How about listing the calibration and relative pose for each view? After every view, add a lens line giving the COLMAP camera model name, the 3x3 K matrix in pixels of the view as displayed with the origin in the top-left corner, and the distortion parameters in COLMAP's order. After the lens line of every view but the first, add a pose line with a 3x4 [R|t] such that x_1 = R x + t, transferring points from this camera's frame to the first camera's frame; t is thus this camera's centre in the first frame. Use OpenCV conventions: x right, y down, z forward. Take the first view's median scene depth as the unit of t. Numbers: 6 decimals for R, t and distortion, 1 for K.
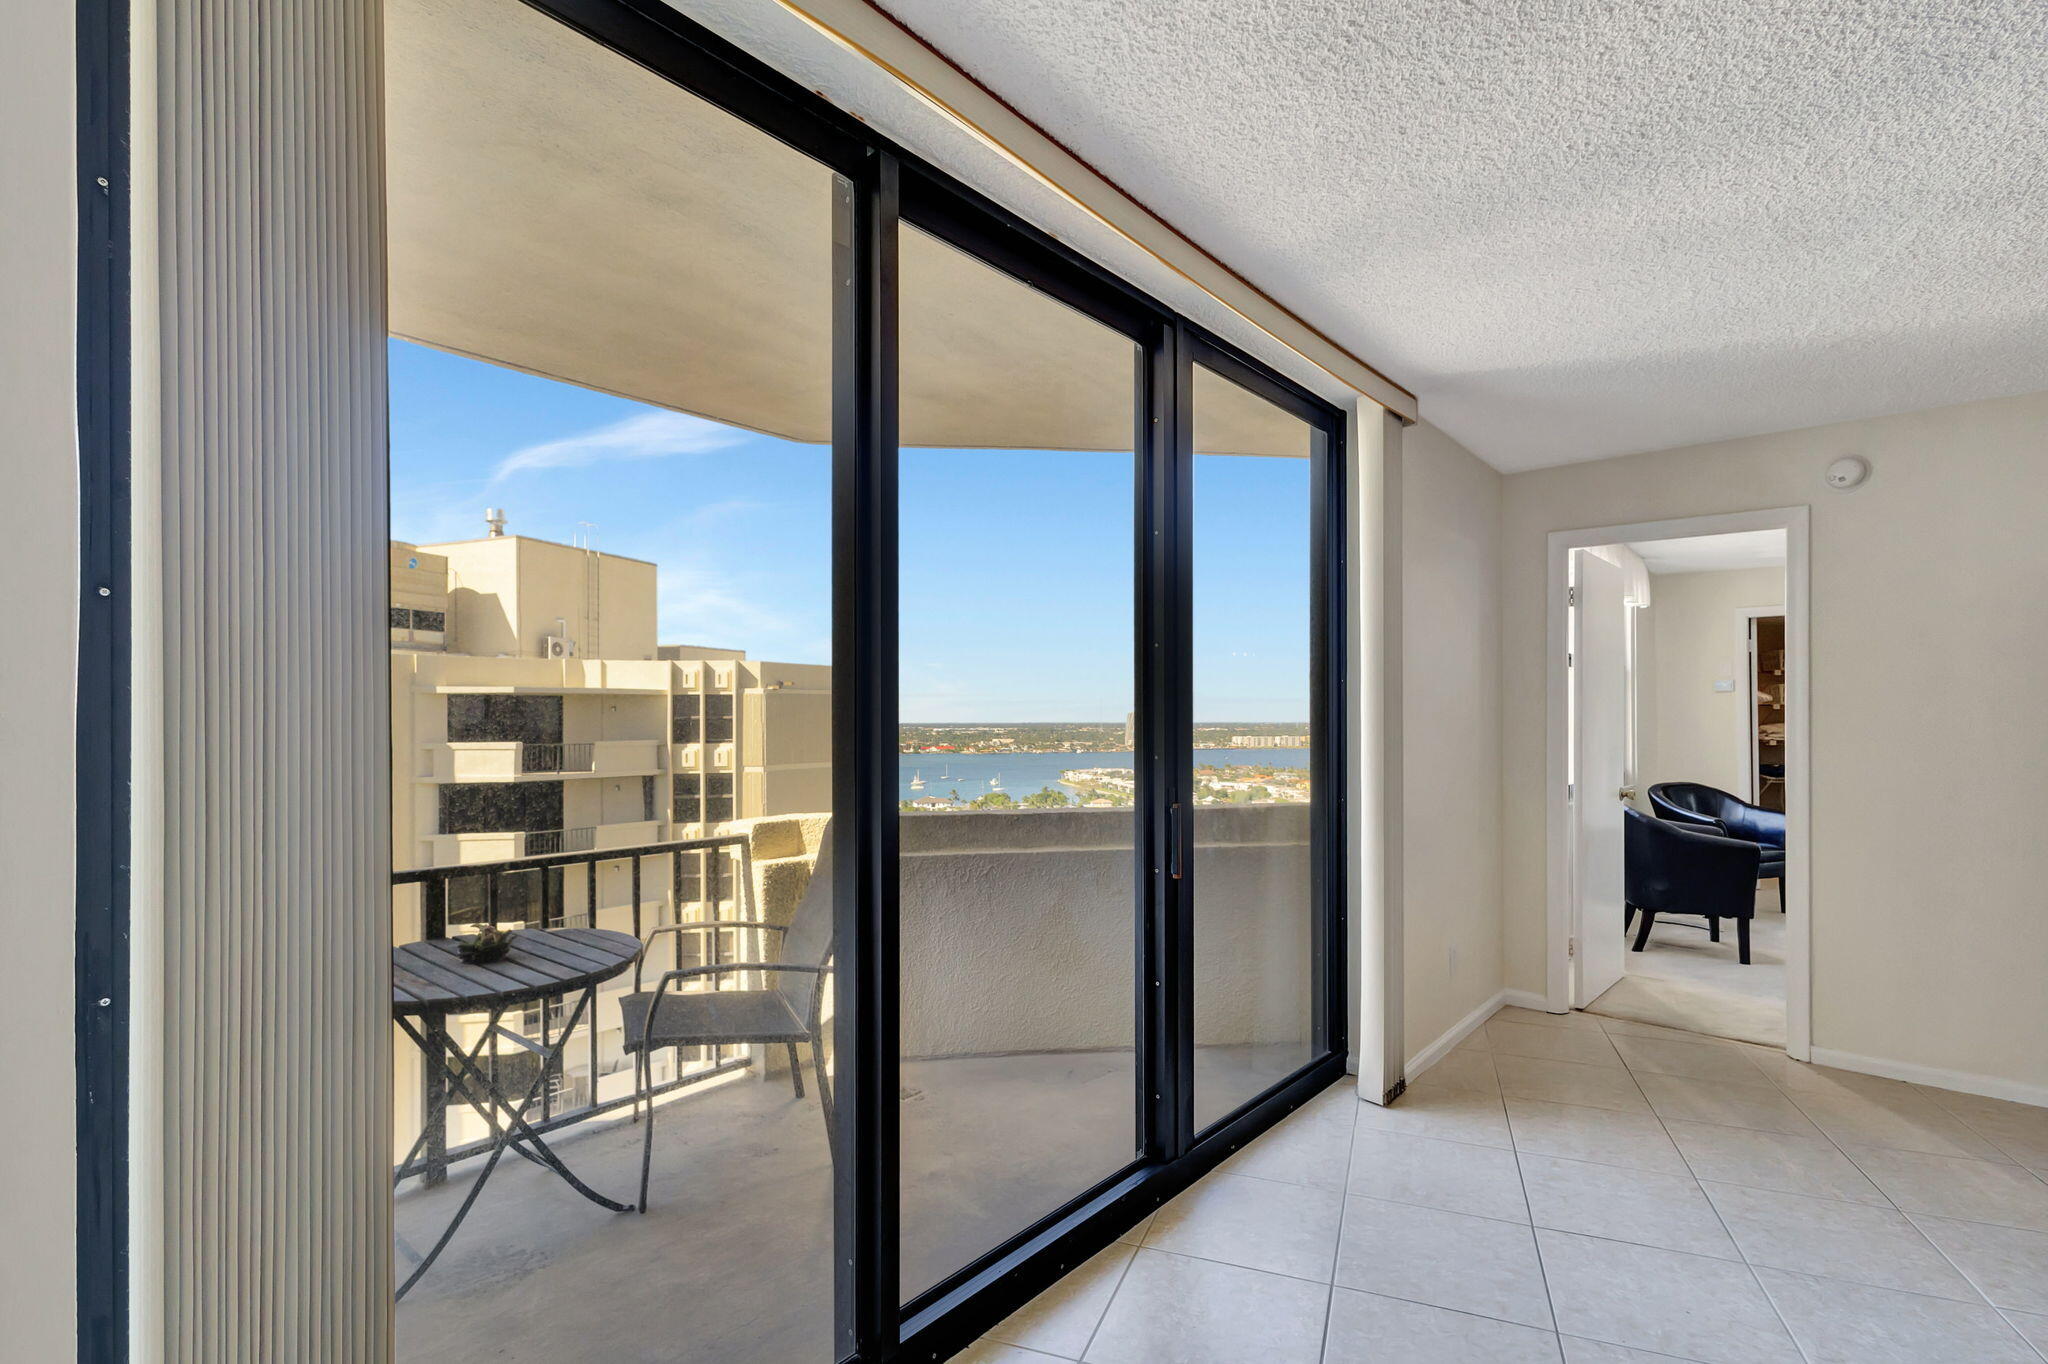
lens RADIAL K [[966.4, 0, 1030.0], [0, 966.4, 704.6], [0, 0, 1]] dist [0.002233, -0.000651]
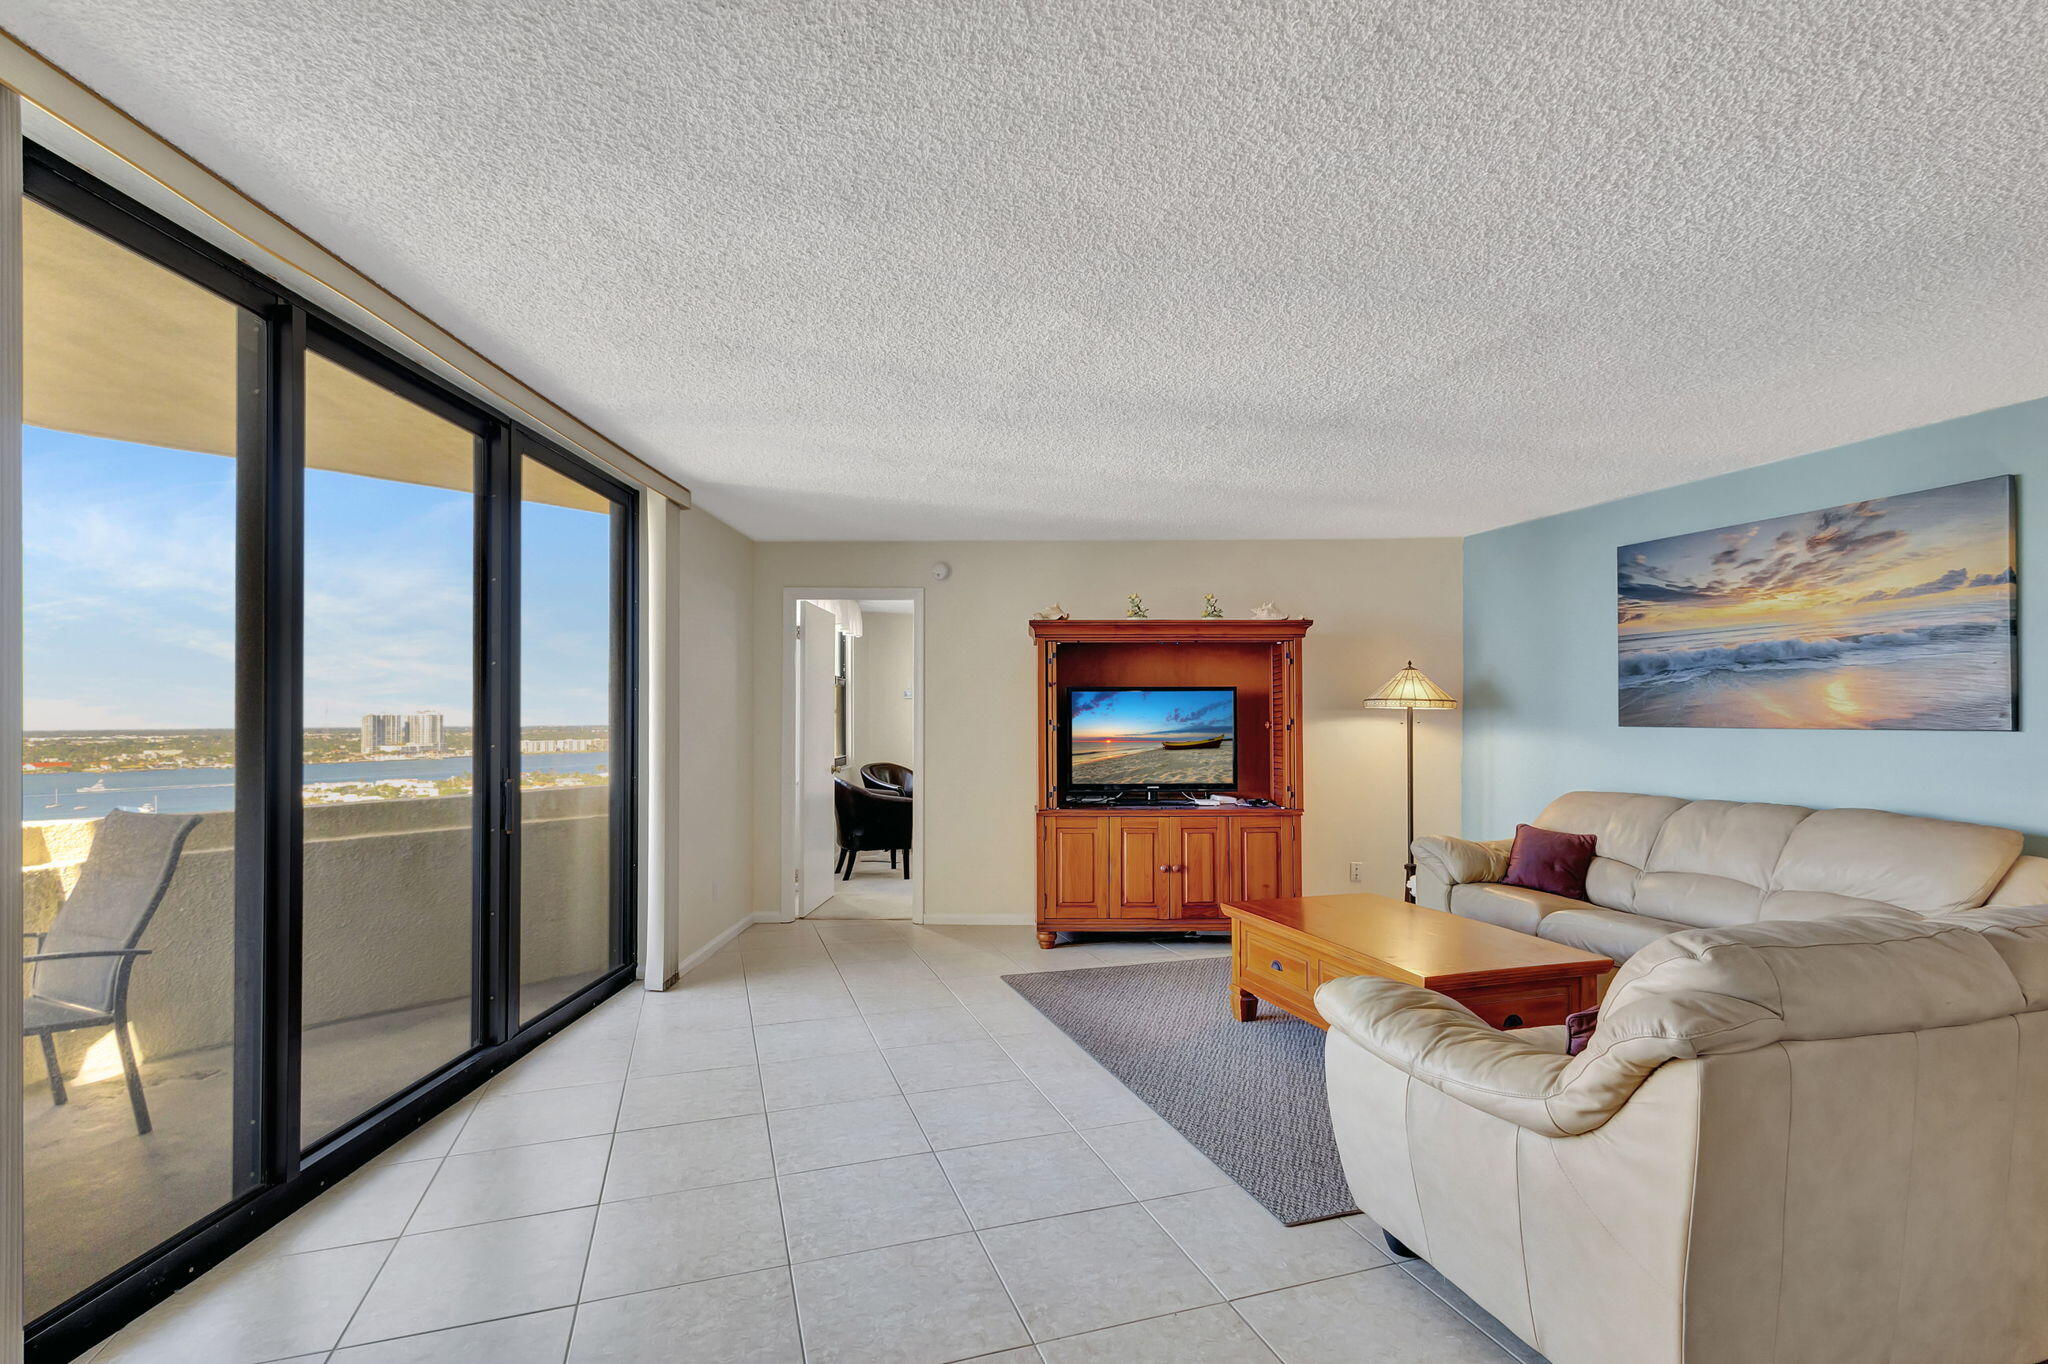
lens RADIAL K [[966.4, 0, 1030.0], [0, 966.4, 704.6], [0, 0, 1]] dist [0.002233, -0.000651]
pose [[0.762912, 0.005198, 0.646482, -0.113826], [-0.004071, 0.999986, -0.003237, -0.000894], [-0.646490, -0.000162, 0.762922, -0.342941]]
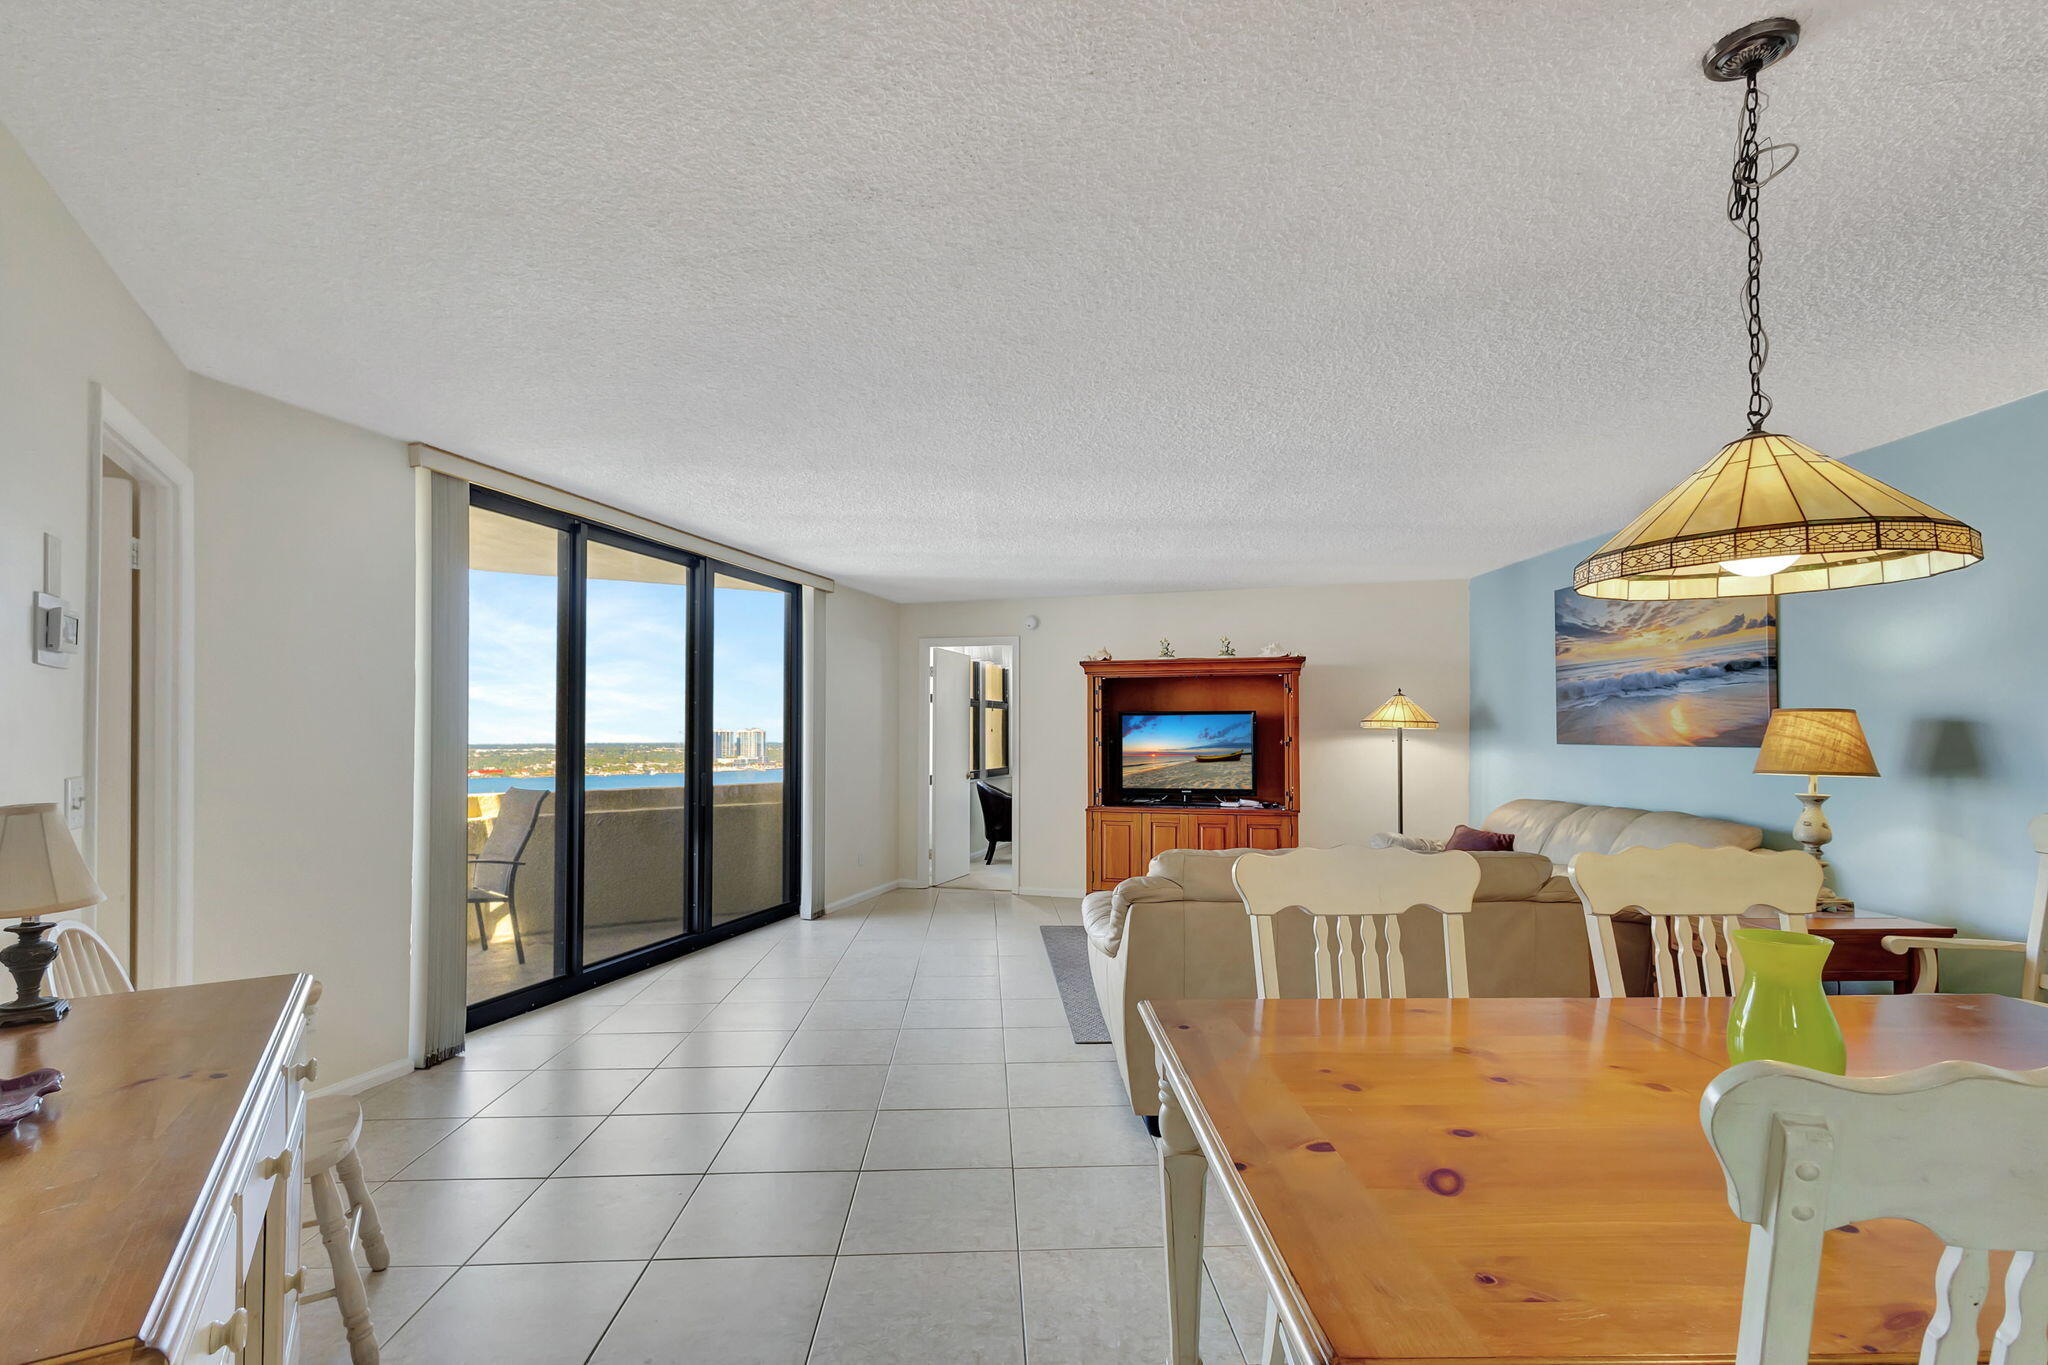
lens RADIAL K [[980.9, 0, 1026.5], [0, 980.9, 711.1], [0, 0, 1]] dist [0.001050, 0.000006]
pose [[0.915540, 0.006876, 0.402167, -0.053603], [-0.001883, 0.999916, -0.012810, -0.008992], [-0.402222, 0.010971, 0.915477, -0.924086]]
